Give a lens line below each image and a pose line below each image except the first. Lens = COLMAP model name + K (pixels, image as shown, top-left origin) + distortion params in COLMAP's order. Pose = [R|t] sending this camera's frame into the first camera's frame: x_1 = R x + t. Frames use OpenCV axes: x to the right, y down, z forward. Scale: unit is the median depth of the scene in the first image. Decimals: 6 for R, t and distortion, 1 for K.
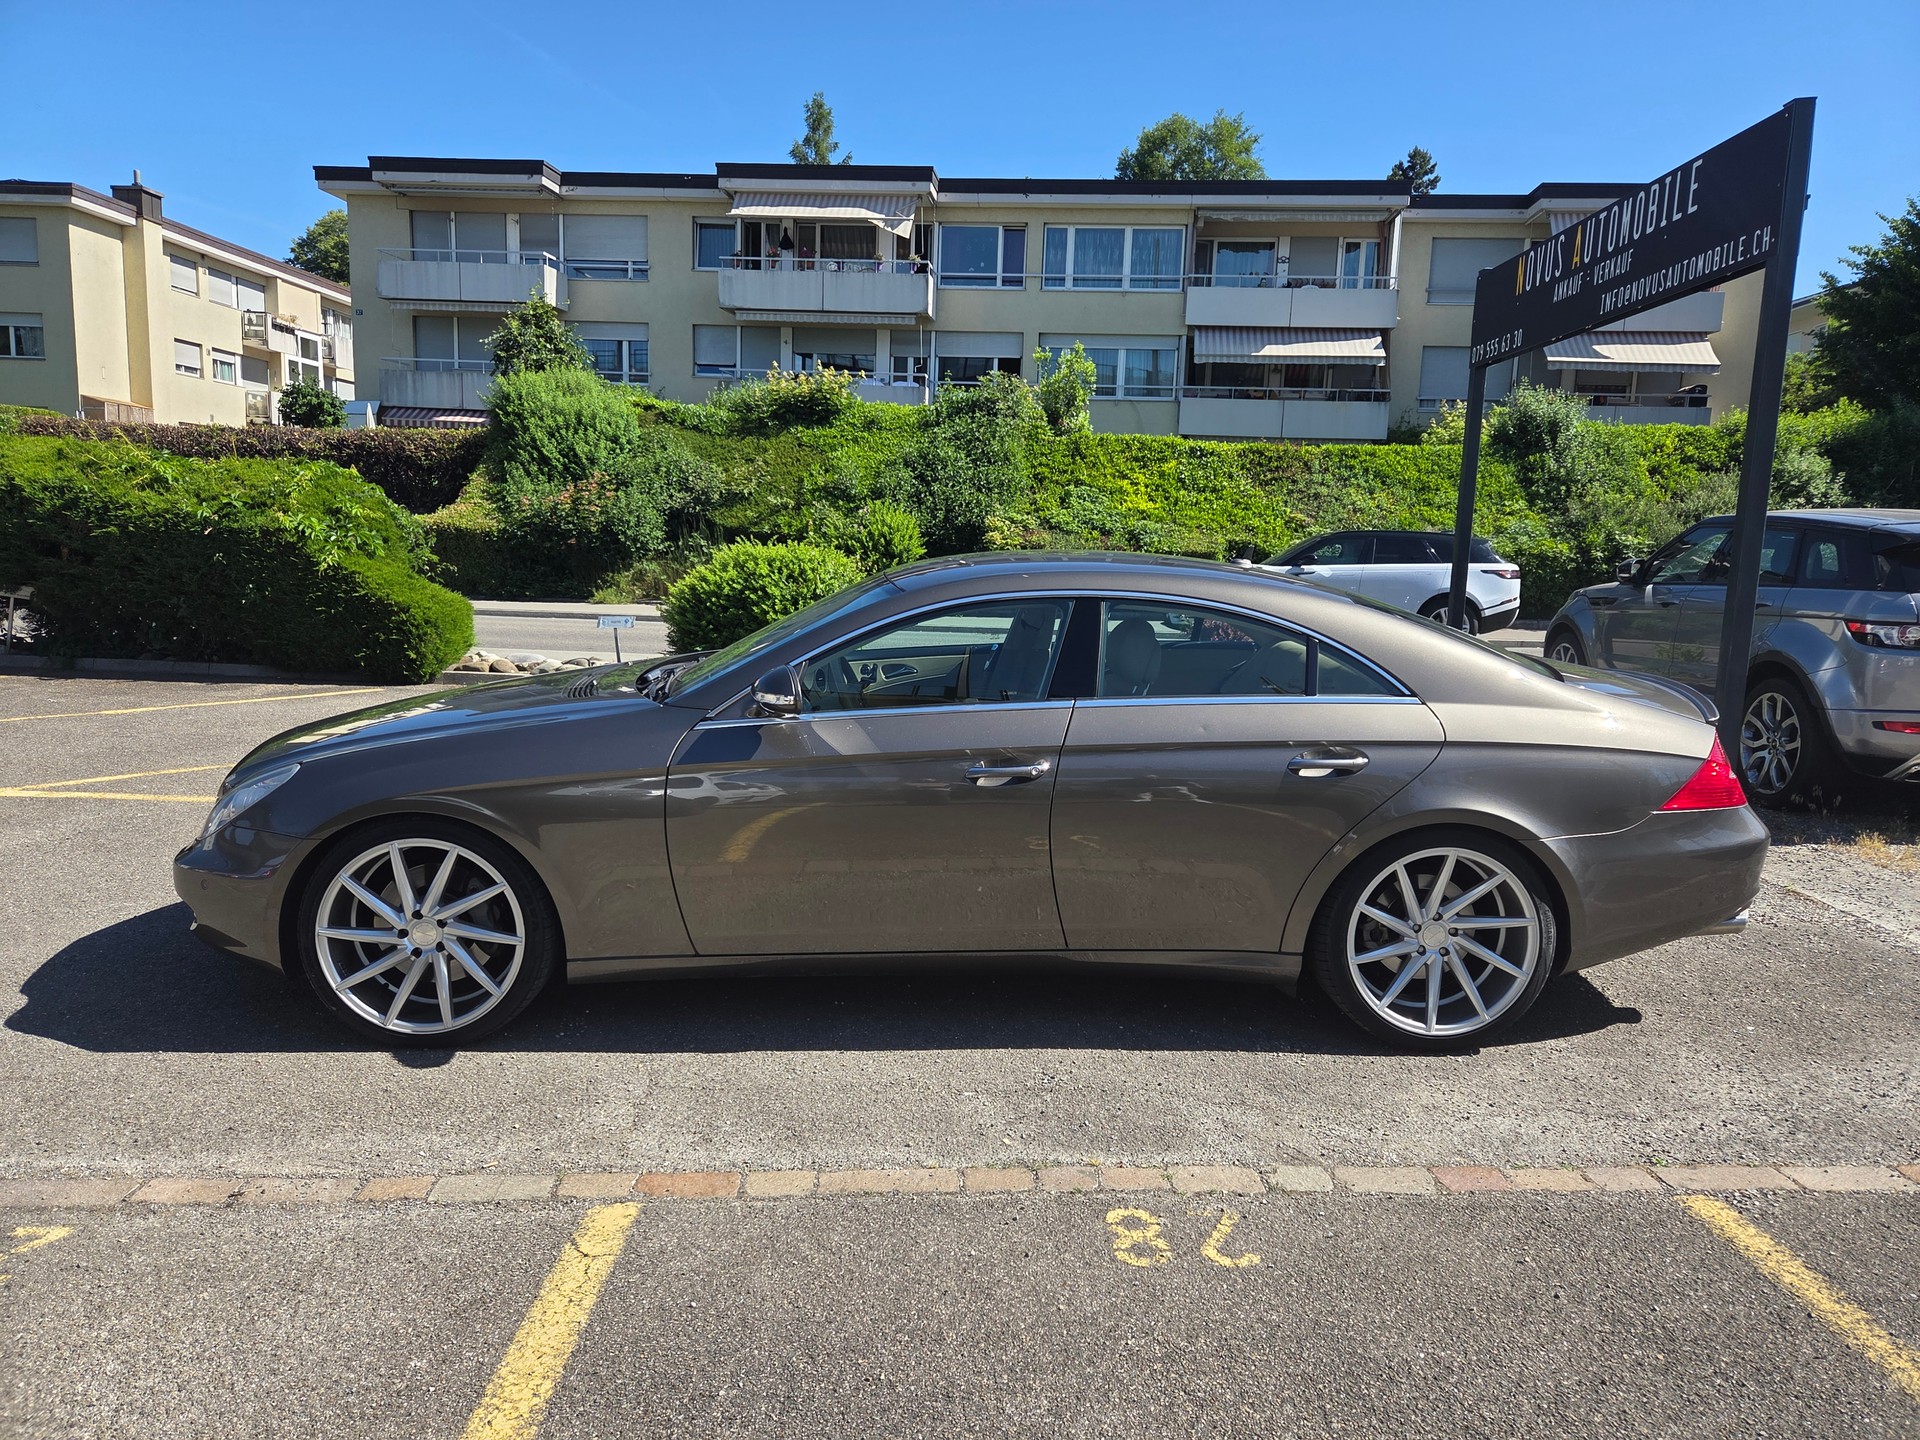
lens RADIAL K [[1282.9, 0, 978.4], [0, 1282.9, 713.2], [0, 0, 1]] dist [0.074557, -0.058145]
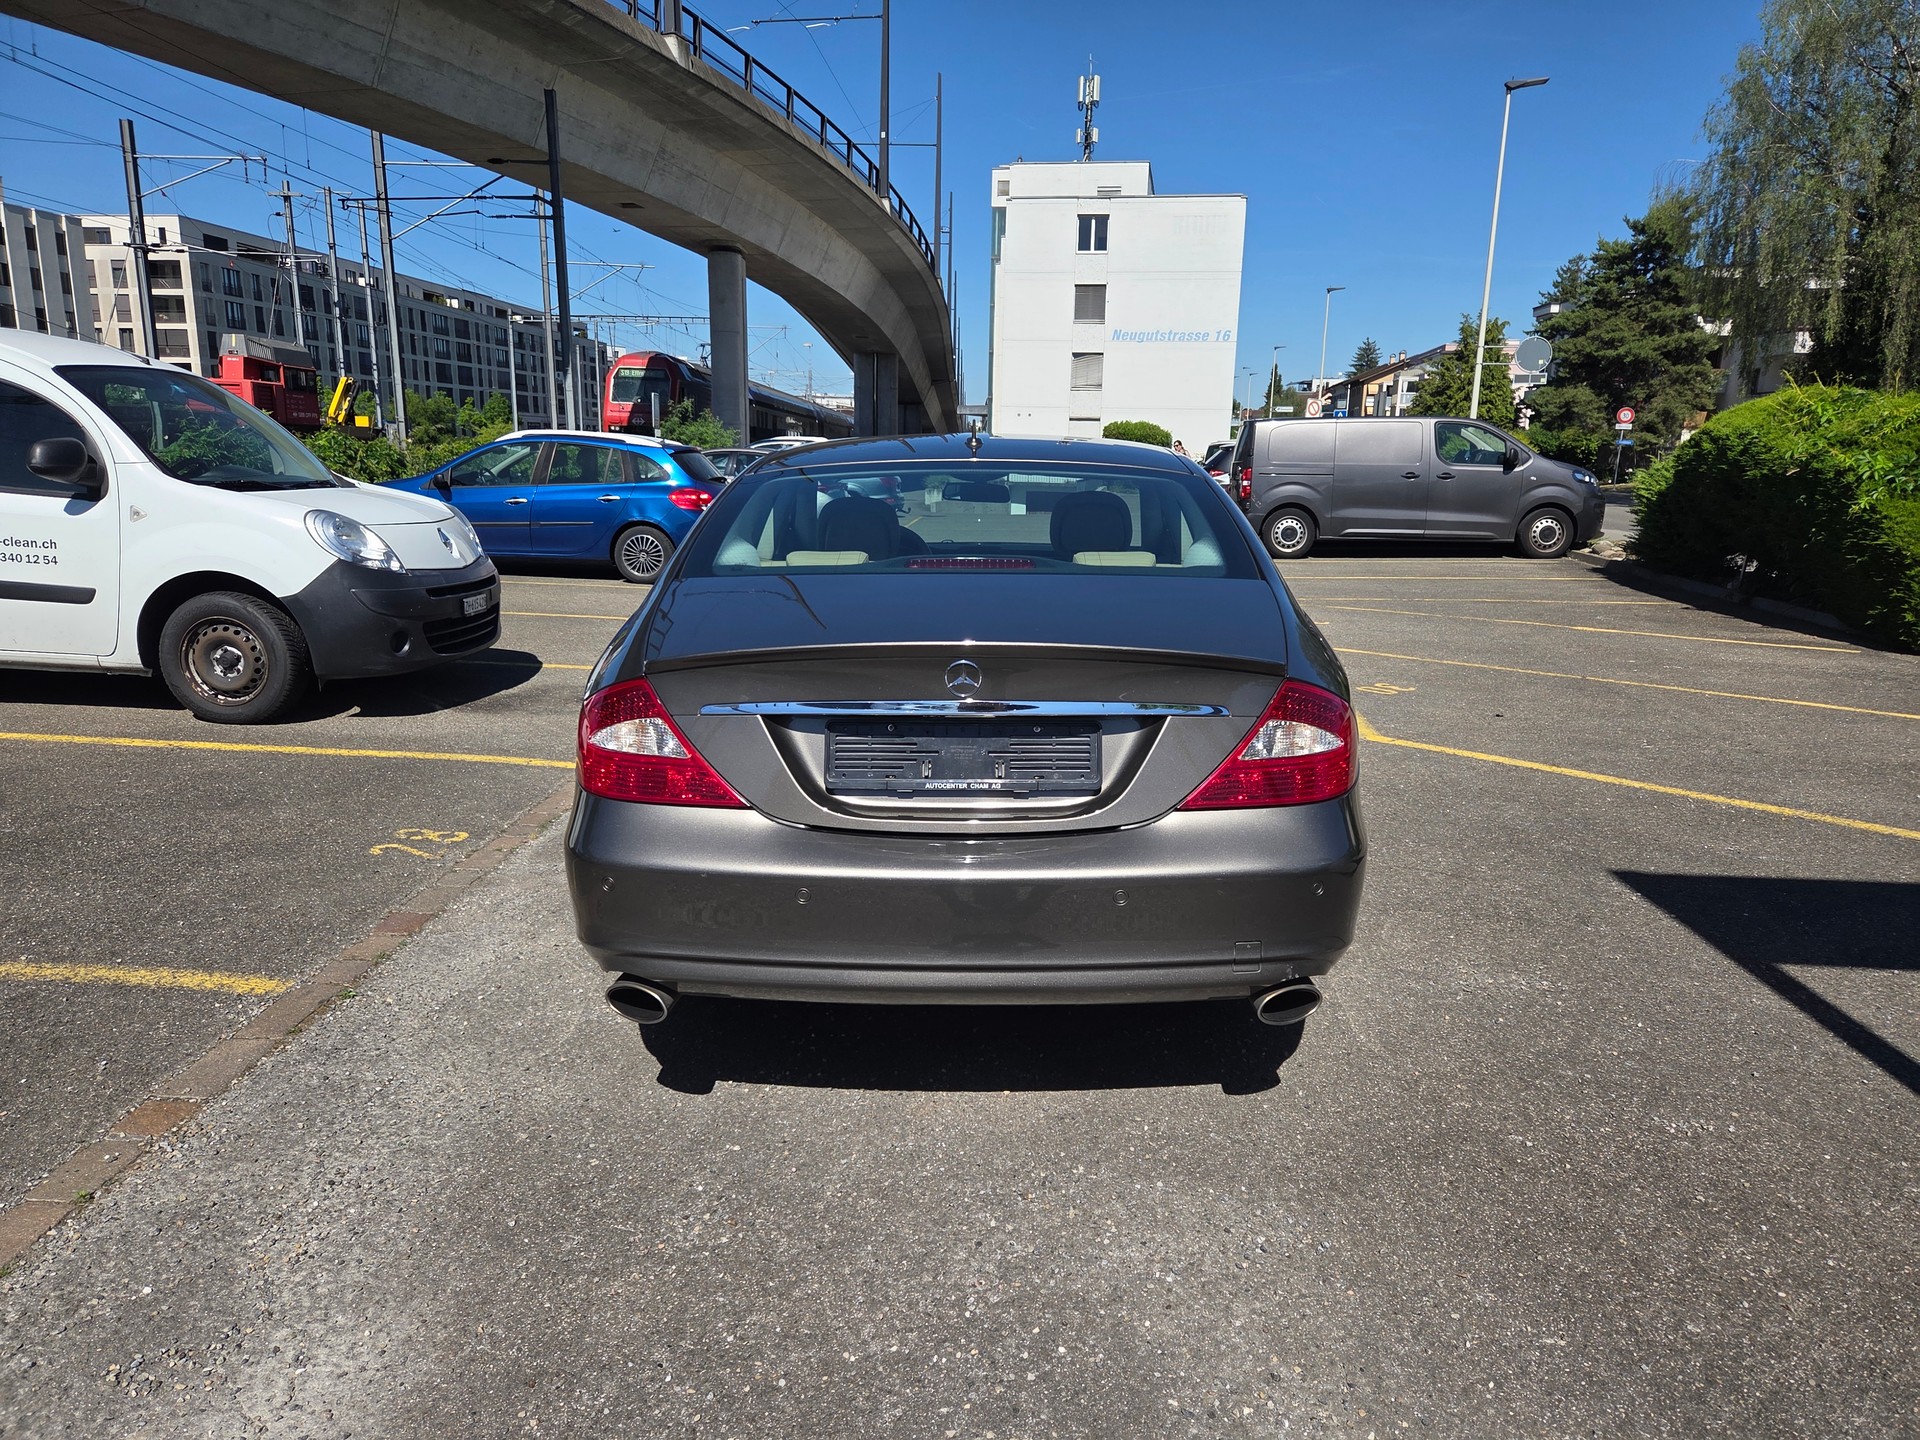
lens RADIAL K [[1284.9, 0, 966.7], [0, 1284.9, 726.1], [0, 0, 1]] dist [0.073377, -0.059149]
pose [[-0.066817, 0.176798, -0.981977, 0.195482], [-0.156653, 0.970111, 0.185321, -0.017130], [0.985391, 0.166212, -0.037124, 0.198841]]
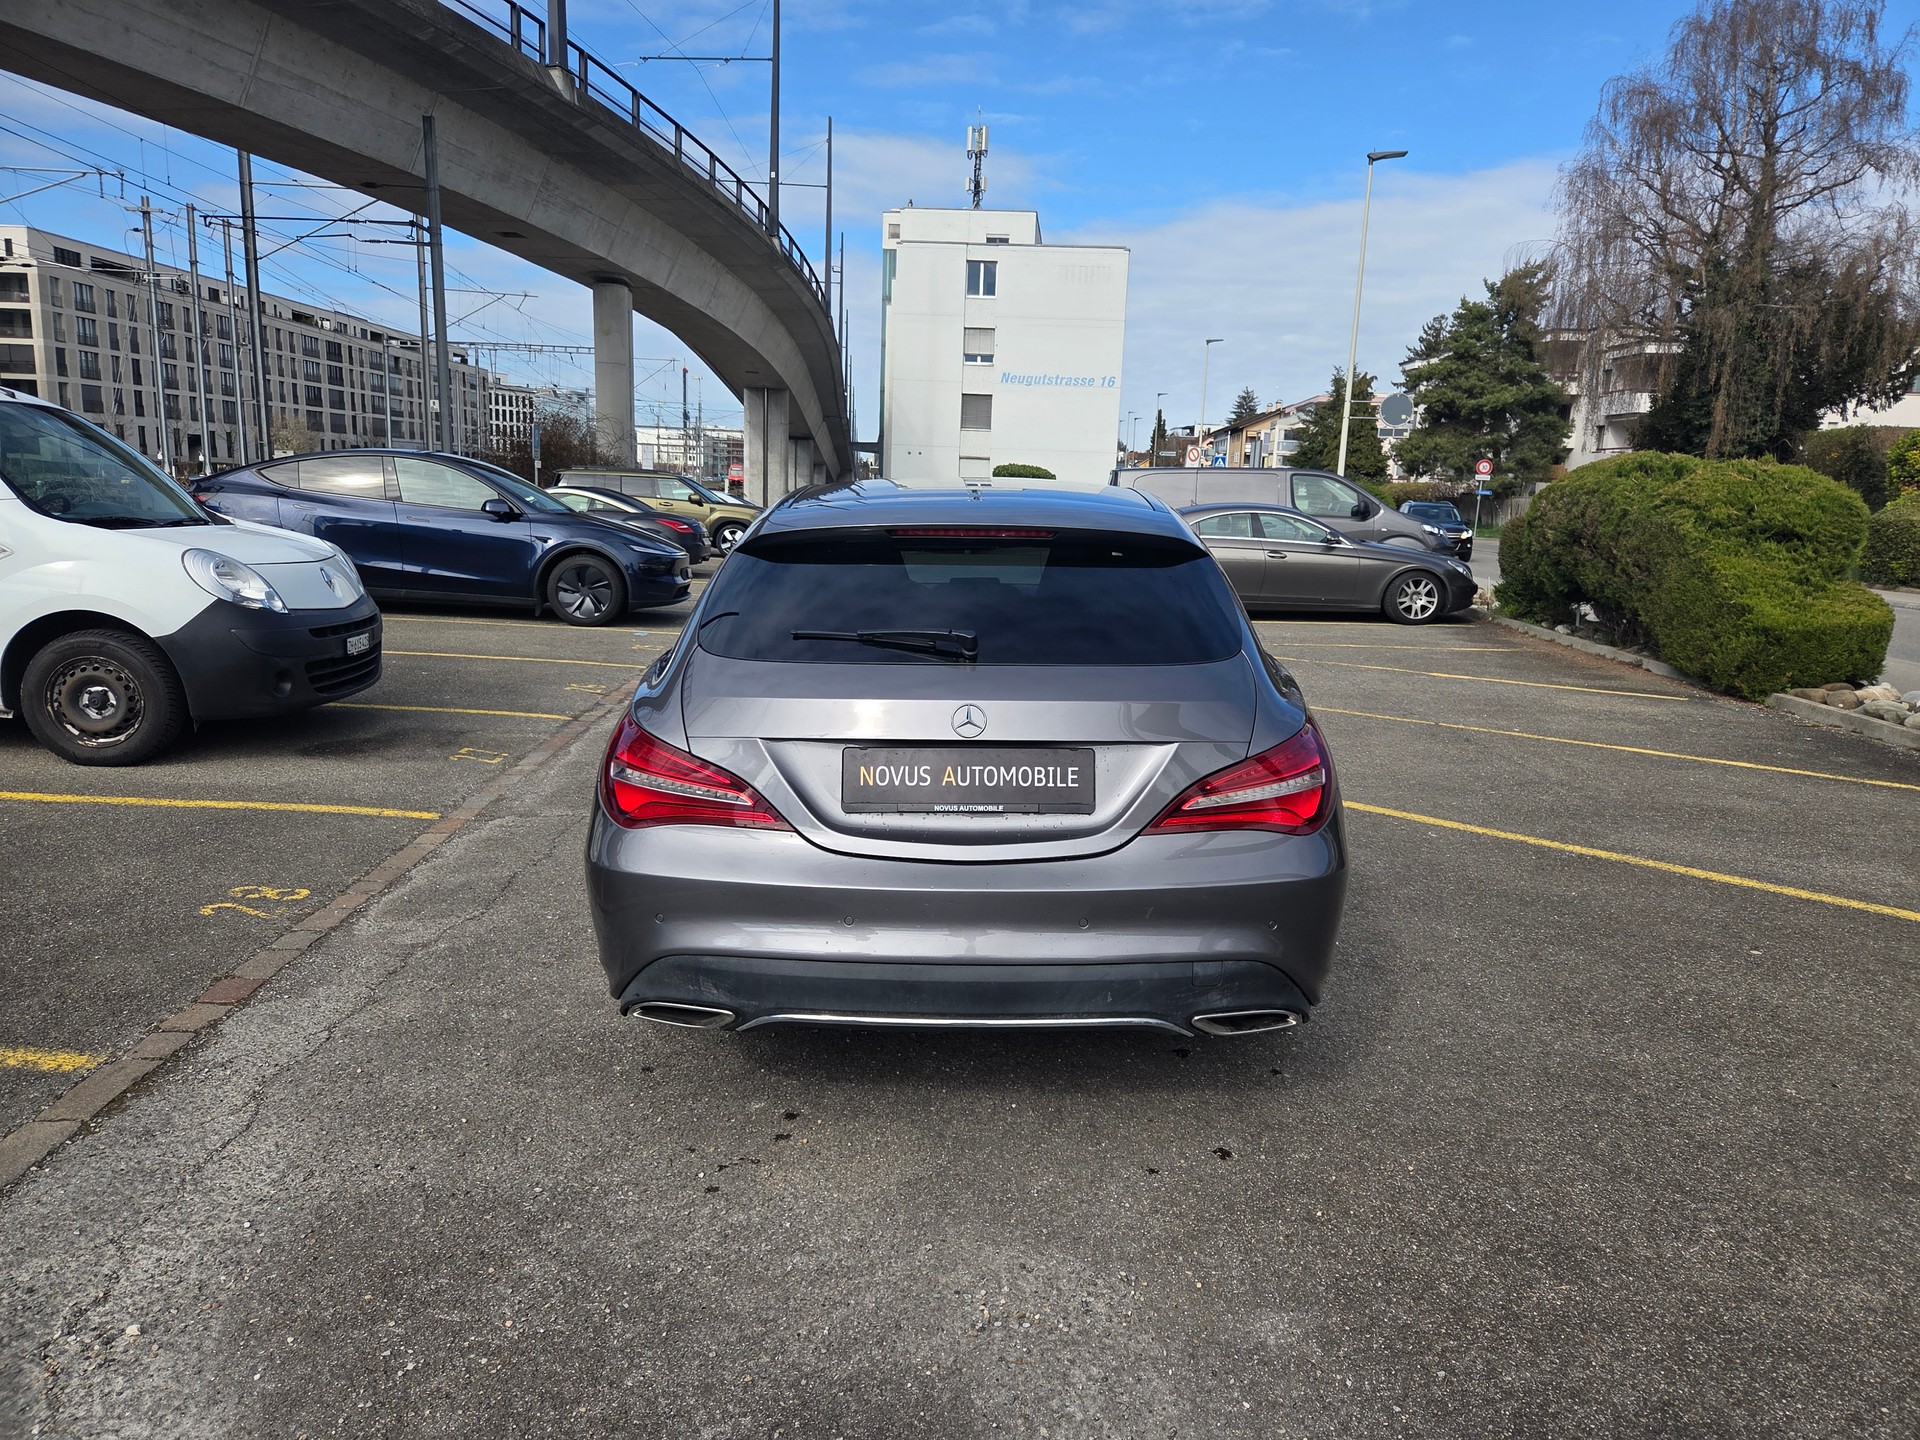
lens RADIAL K [[1285.6, 0, 973.5], [0, 1285.6, 716.6], [0, 0, 1]] dist [0.071961, -0.057622]
pose [[0.021104, 0.143017, -0.989495, 0.196099], [-0.172351, 0.975419, 0.137307, -0.020248], [0.984809, 0.167643, 0.045235, 0.201774]]
